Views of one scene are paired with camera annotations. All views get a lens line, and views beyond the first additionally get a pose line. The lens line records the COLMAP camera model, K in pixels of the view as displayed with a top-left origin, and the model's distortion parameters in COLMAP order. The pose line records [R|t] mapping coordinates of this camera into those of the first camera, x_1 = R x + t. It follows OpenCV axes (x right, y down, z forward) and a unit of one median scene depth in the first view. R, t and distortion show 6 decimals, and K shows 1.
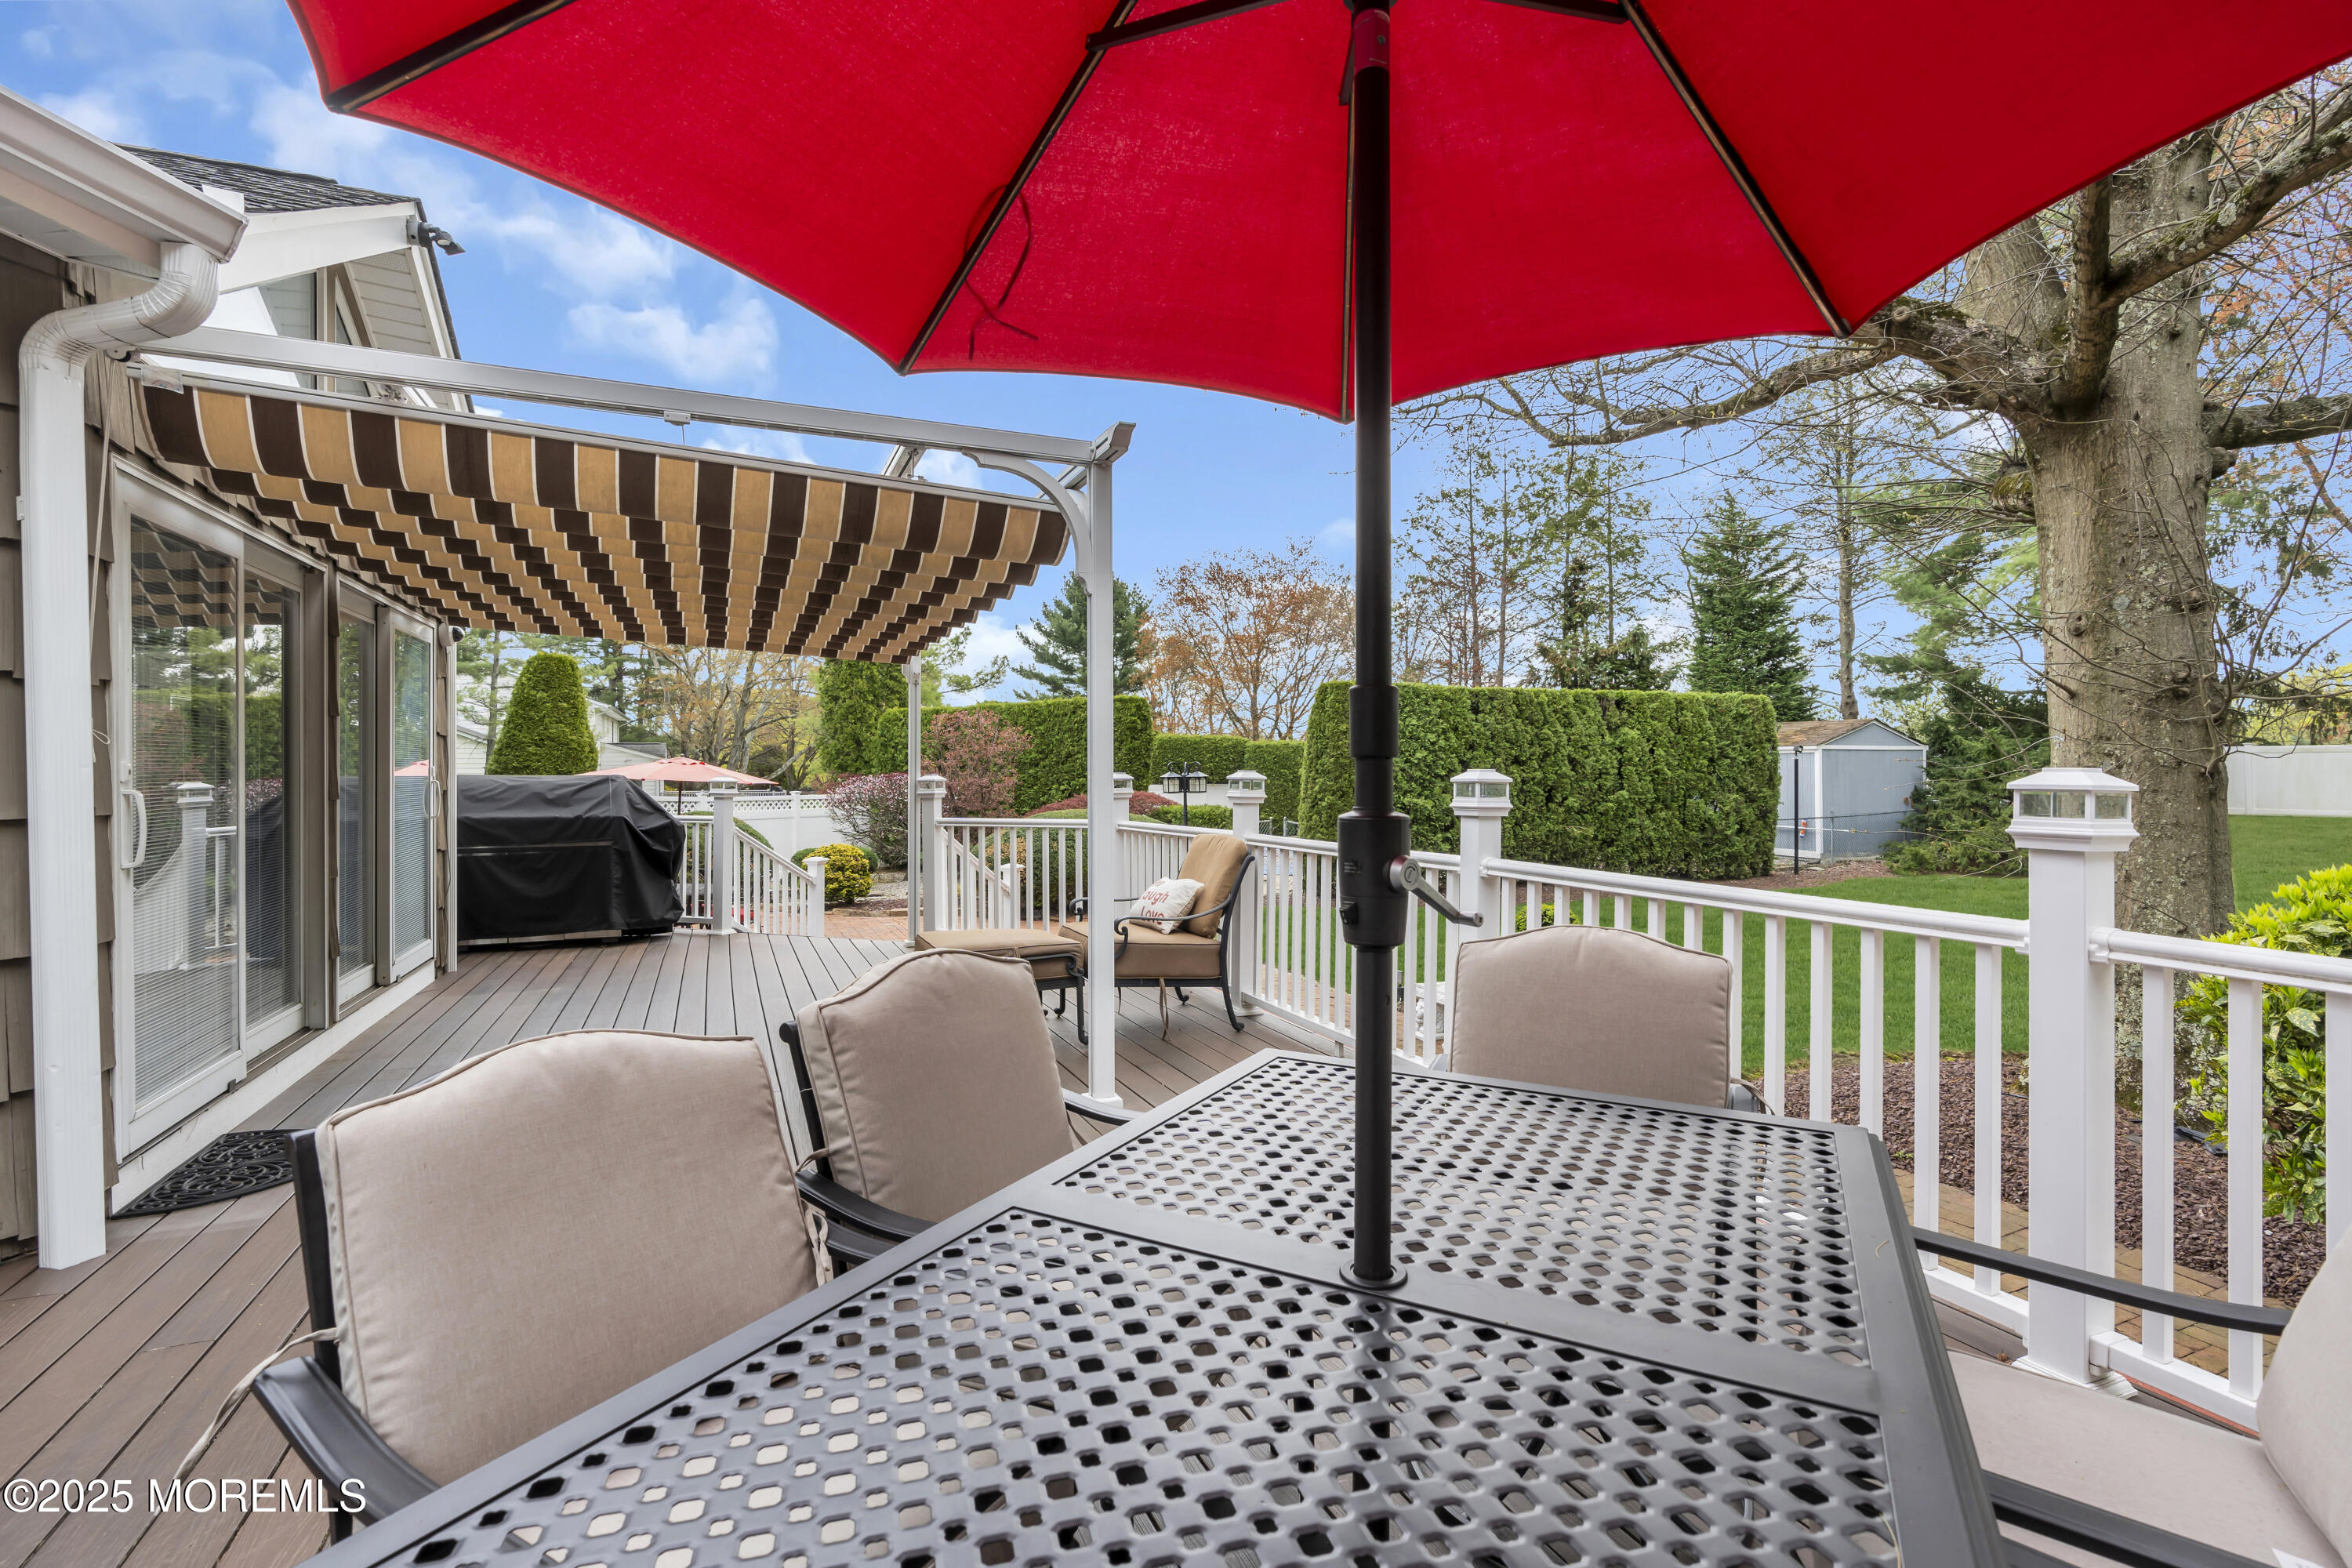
lens RADIAL K [[1000.0, 0, 1176.0], [0, 1000.0, 784.0], [0, 0, 1]] dist [0.000738, 0.000027]
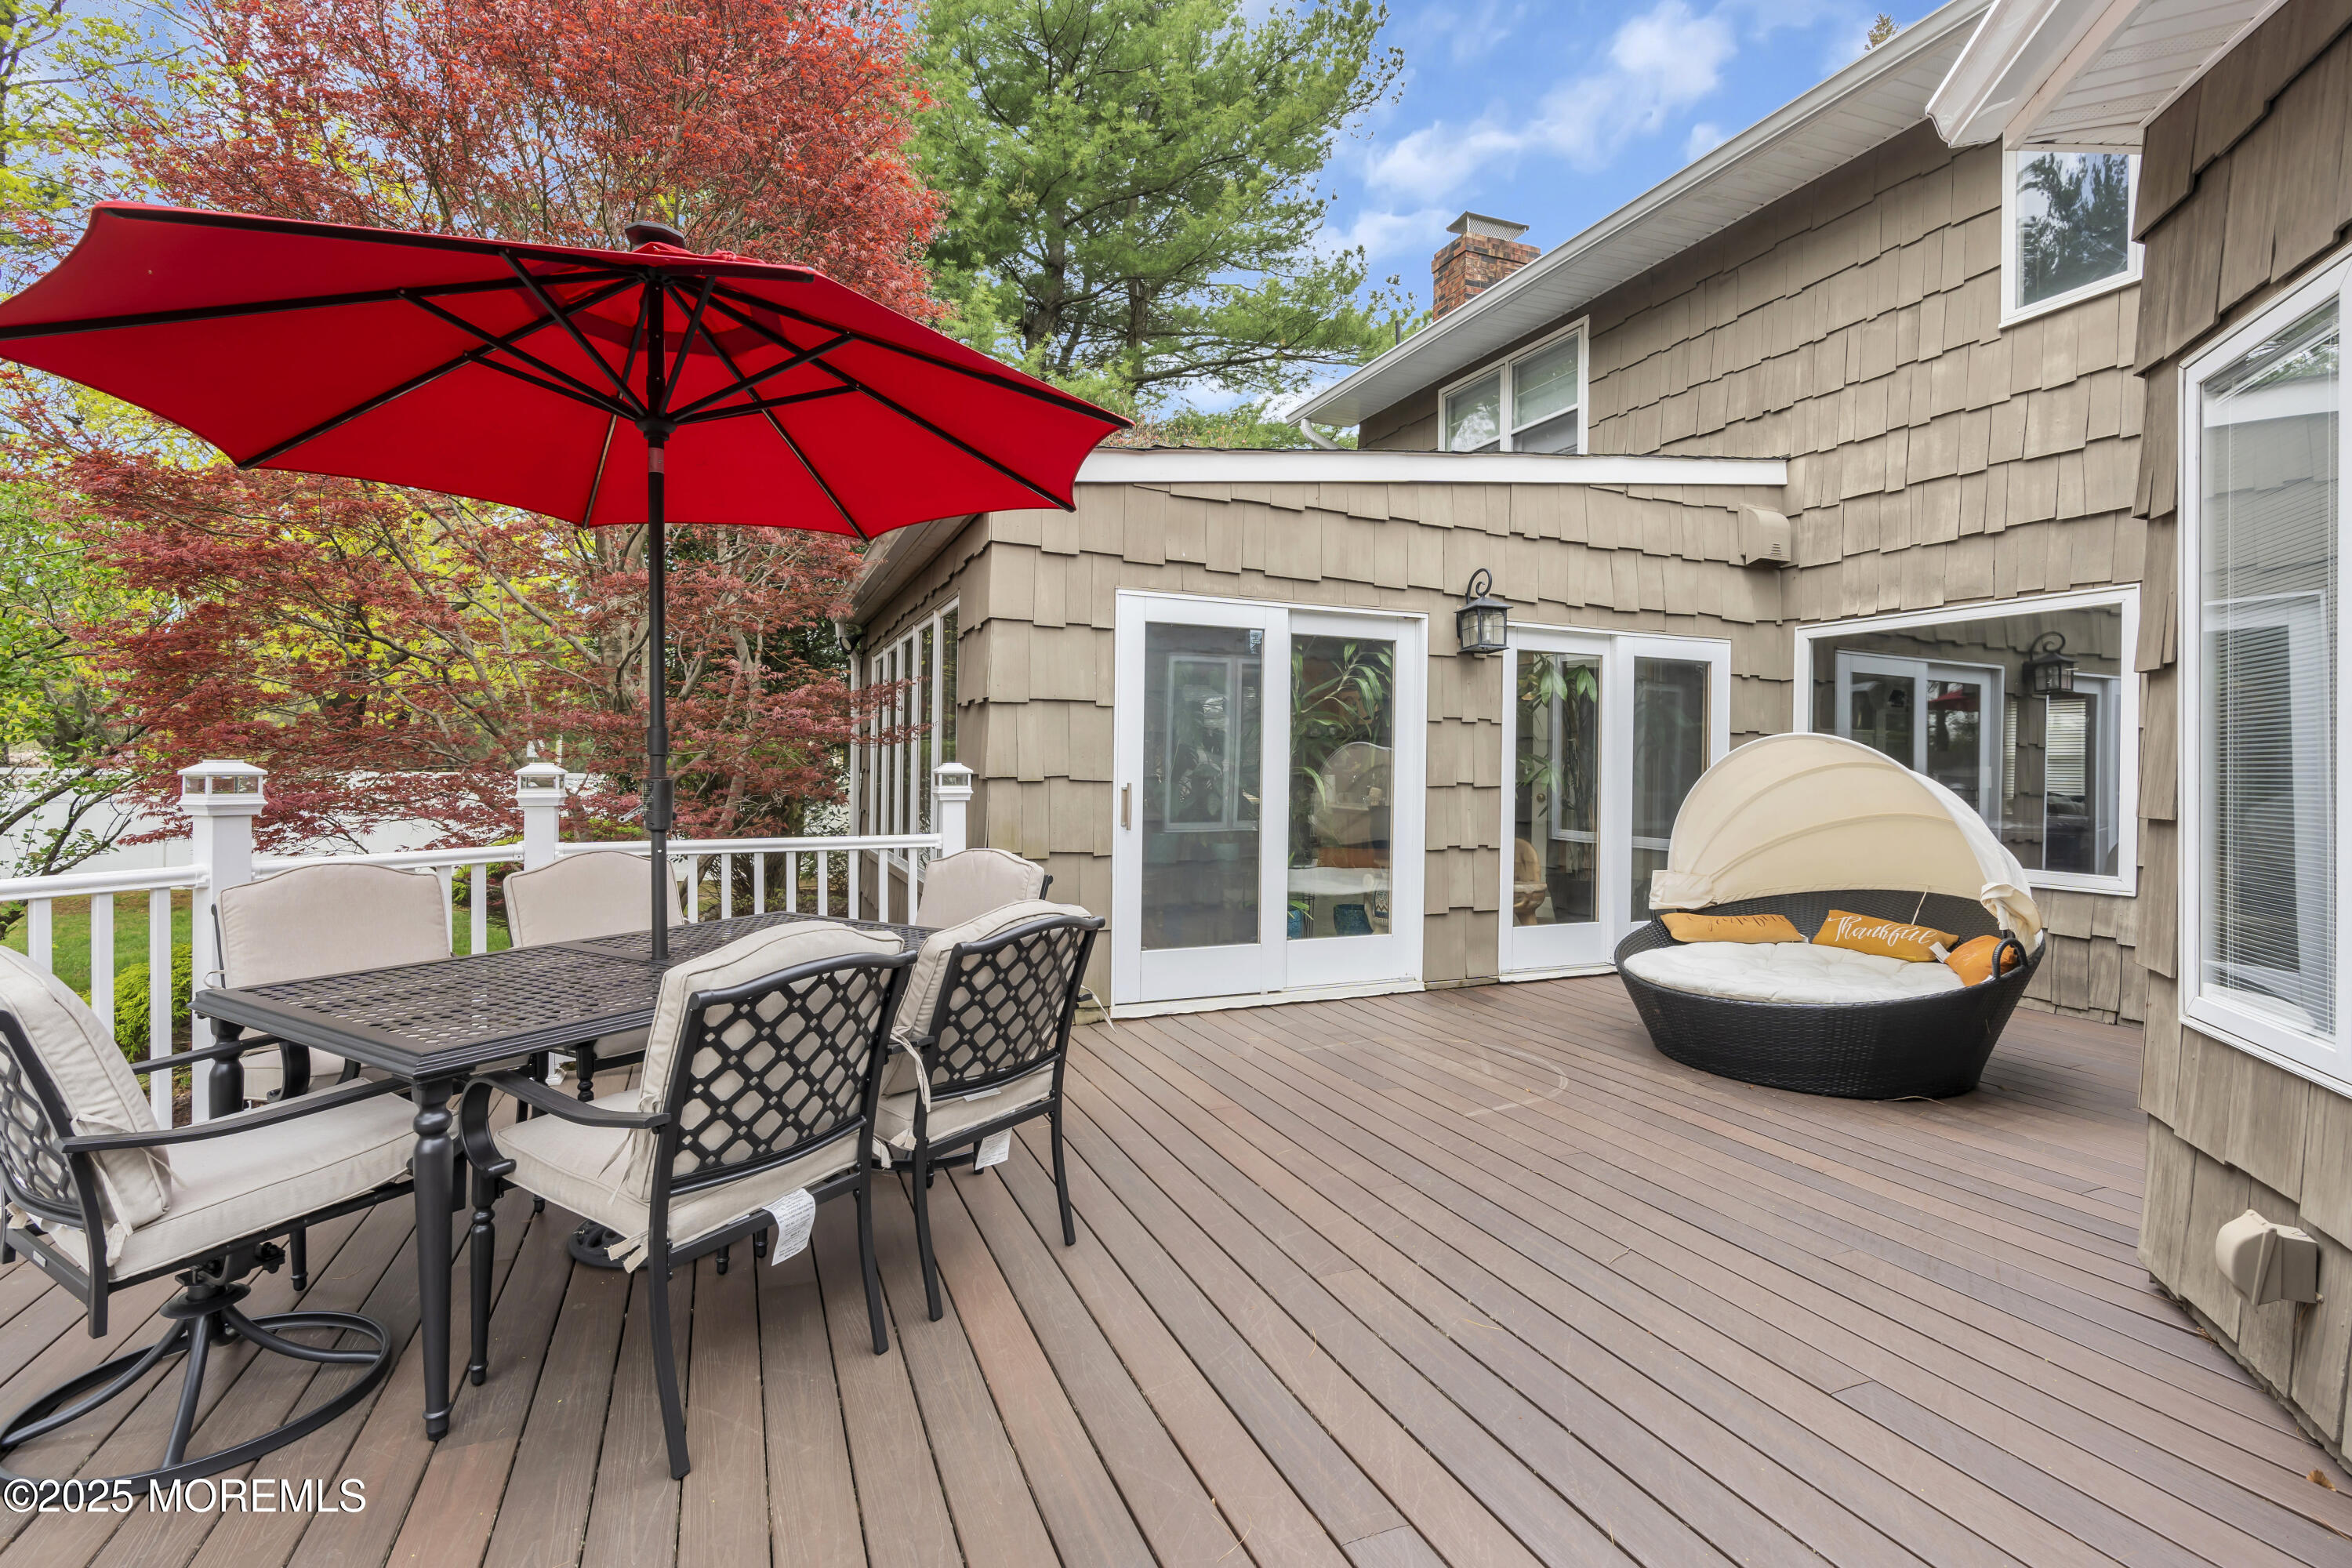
lens RADIAL K [[1000.0, 0, 1176.0], [0, 1000.0, 784.0], [0, 0, 1]] dist [0.000738, 0.000027]
pose [[-0.999880, -0.012261, 0.009421, -0.617645], [-0.012142, 0.999847, 0.012593, -0.018505], [-0.009574, 0.012477, -0.999876, 2.280825]]
